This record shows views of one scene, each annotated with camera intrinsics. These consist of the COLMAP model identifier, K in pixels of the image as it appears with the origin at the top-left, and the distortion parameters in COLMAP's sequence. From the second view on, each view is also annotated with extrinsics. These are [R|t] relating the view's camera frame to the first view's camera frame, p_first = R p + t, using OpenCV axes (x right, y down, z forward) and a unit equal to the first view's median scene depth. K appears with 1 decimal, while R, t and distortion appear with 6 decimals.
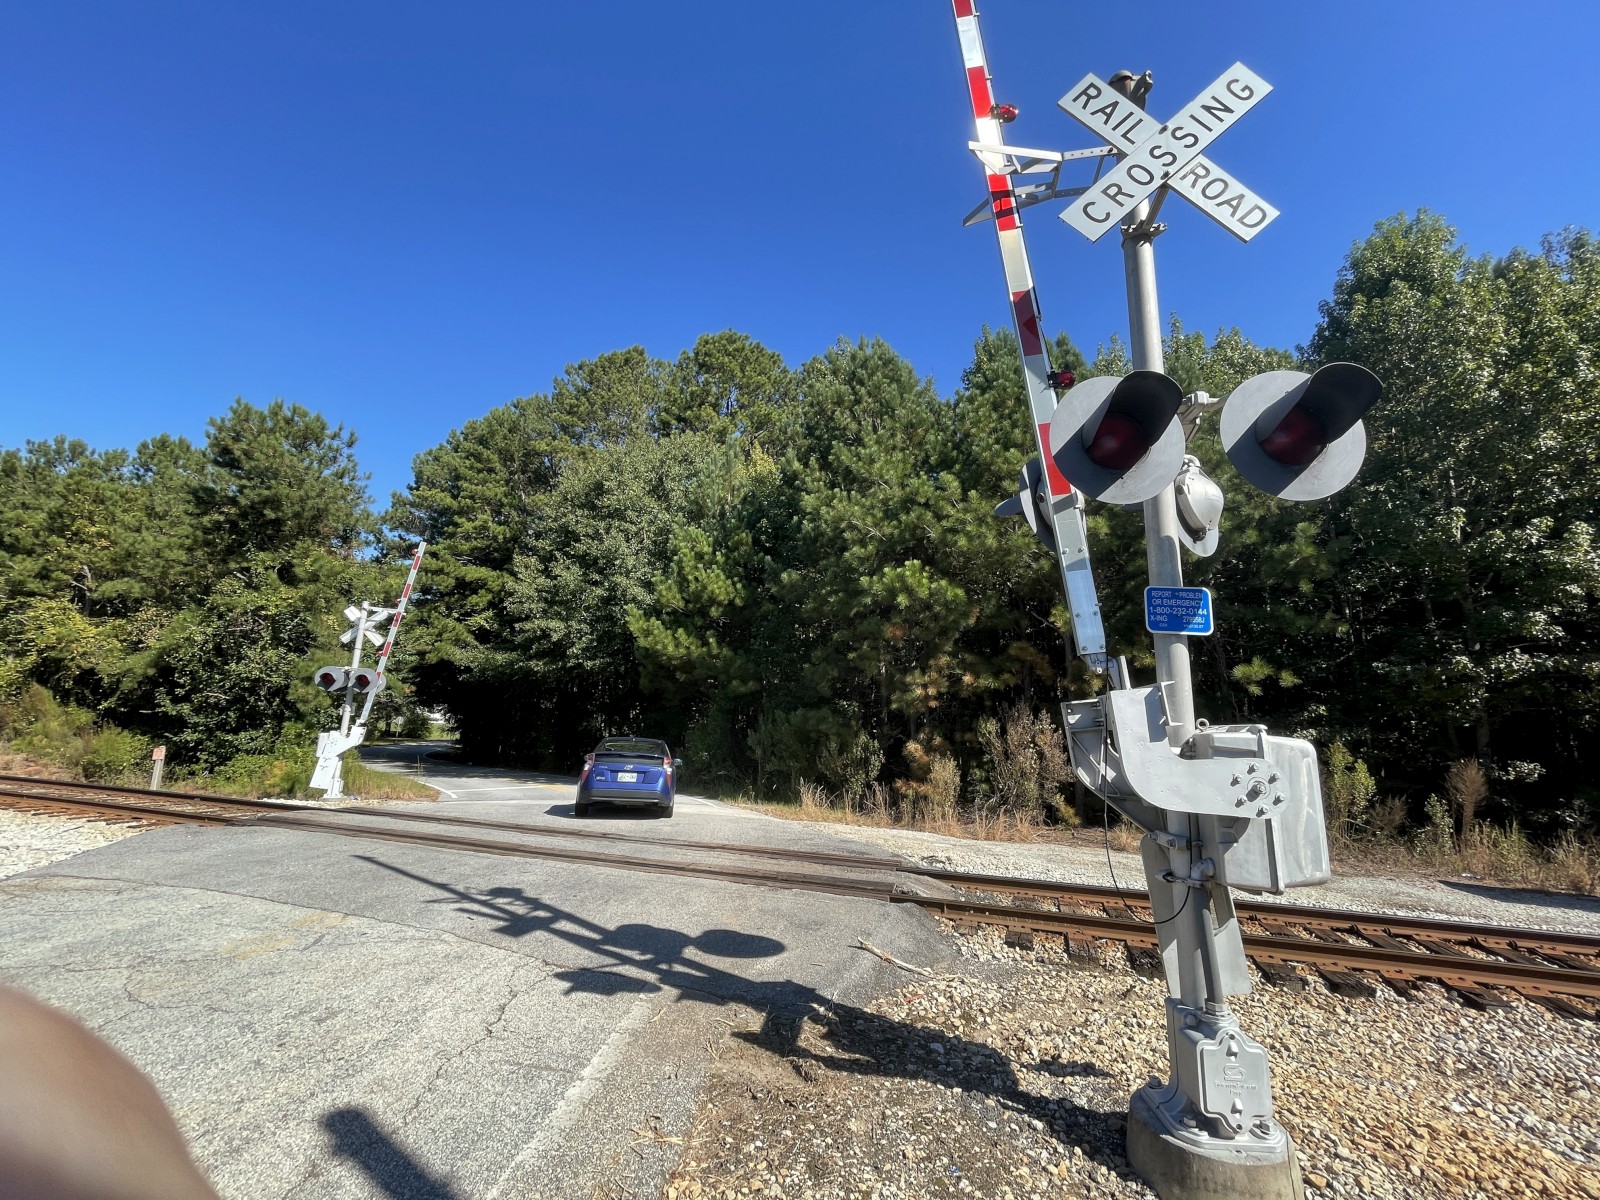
lens RADIAL K [[649.5, 0, 806.2], [0, 649.5, 594.1], [0, 0, 1]] dist [-0.002452, 0.000066]
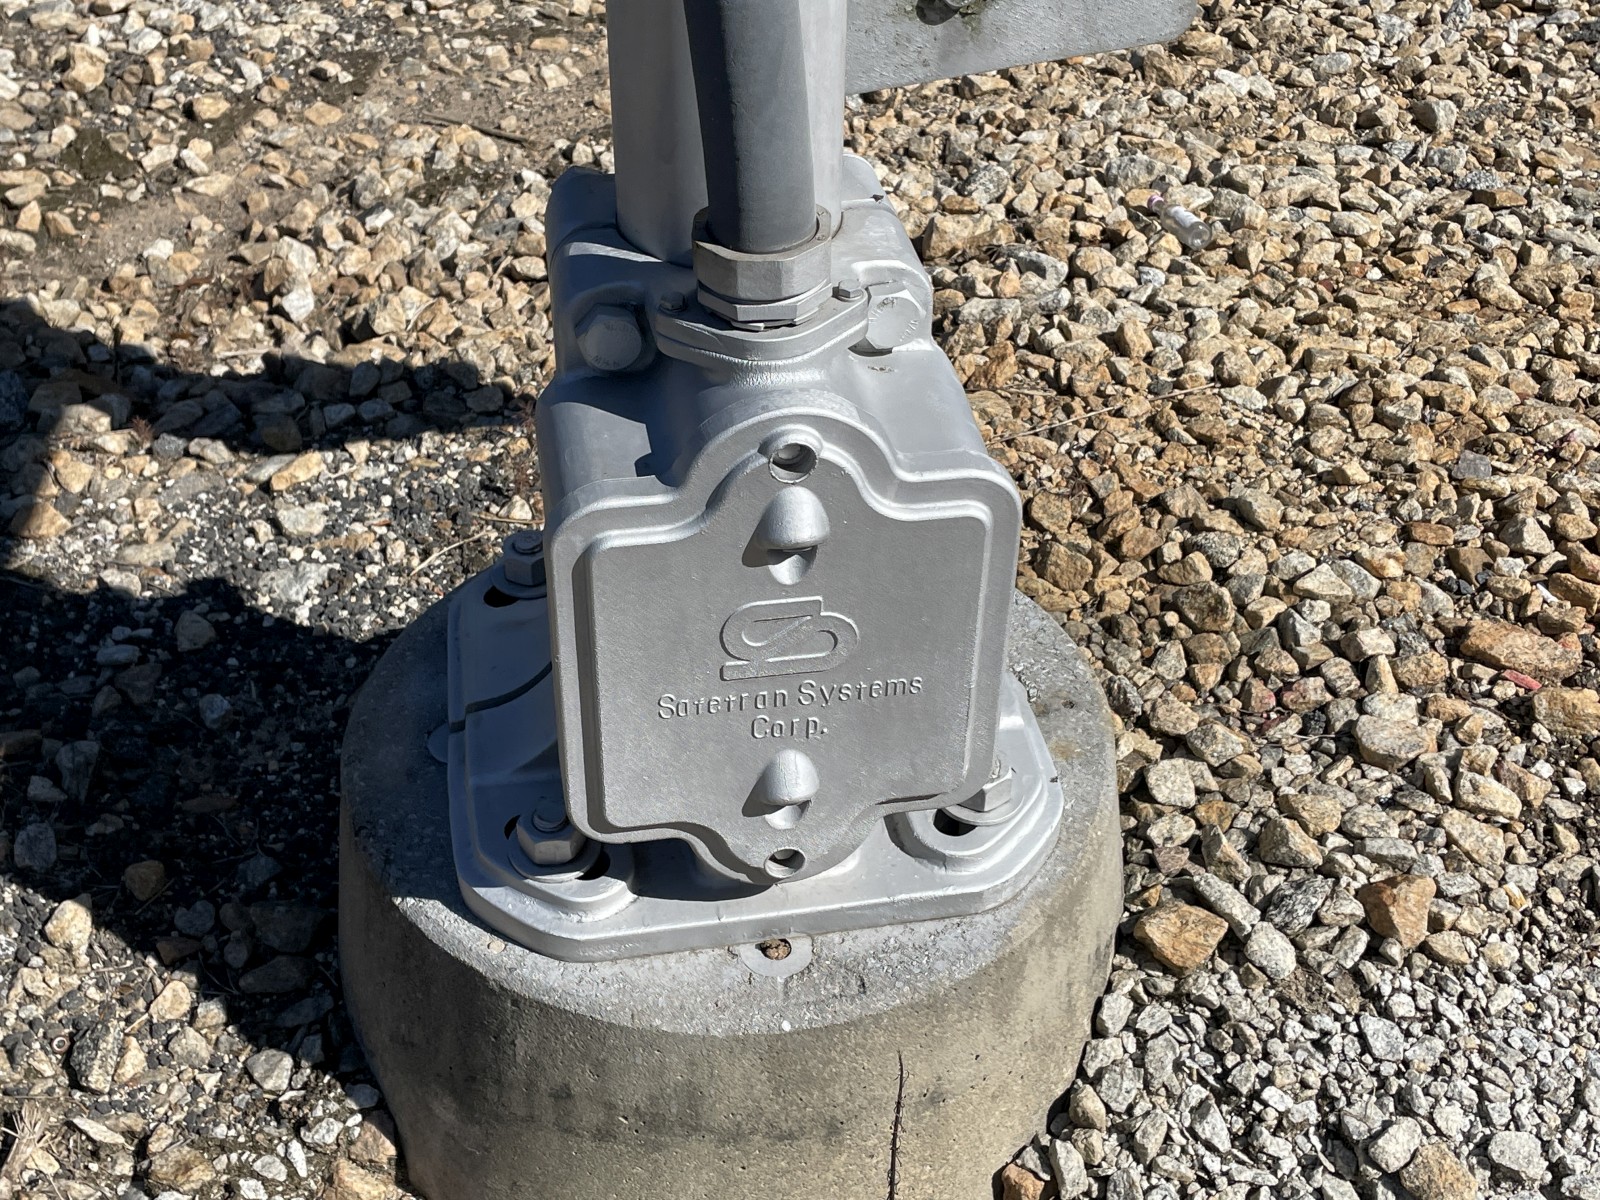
lens RADIAL K [[1993.0, 0, 801.8], [0, 1993.0, 600.4], [0, 0, 1]] dist [0.068884, 0.000000]
pose [[0.975507, -0.158267, 0.152767, 0.093905], [-0.019392, 0.629916, 0.776421, 0.059441], [-0.219112, -0.760366, 0.611419, 0.114496]]
